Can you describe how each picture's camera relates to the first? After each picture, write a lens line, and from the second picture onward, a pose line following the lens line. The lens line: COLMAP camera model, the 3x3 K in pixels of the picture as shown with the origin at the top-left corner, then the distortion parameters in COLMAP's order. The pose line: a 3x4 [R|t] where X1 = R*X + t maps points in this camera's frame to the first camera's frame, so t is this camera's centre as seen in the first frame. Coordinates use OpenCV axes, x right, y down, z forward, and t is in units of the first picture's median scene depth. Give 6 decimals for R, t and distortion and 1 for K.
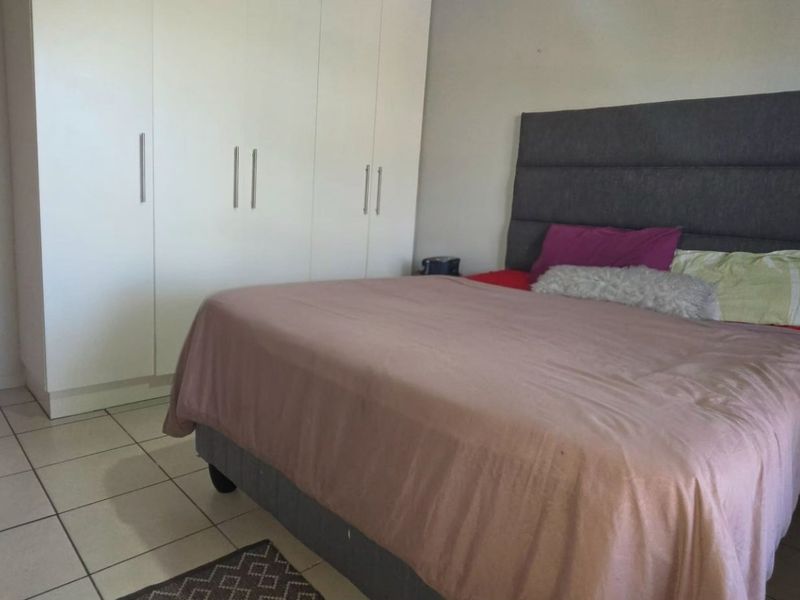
lens RADIAL K [[520.6, 0, 399.2], [0, 520.6, 297.9], [0, 0, 1]] dist [-0.005055, -0.000454]
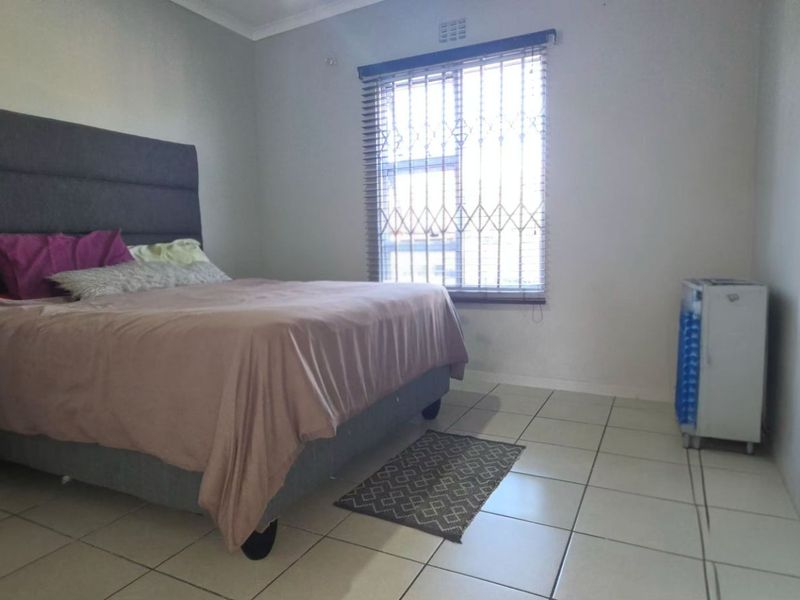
lens RADIAL K [[520.6, 0, 399.3], [0, 520.6, 299.8], [0, 0, 1]] dist [-0.005055, -0.000454]
pose [[-0.323067, -0.168825, 0.931196, -1.066270], [0.147978, 0.962845, 0.225903, -0.182096], [-0.934735, 0.210778, -0.286081, 0.886522]]
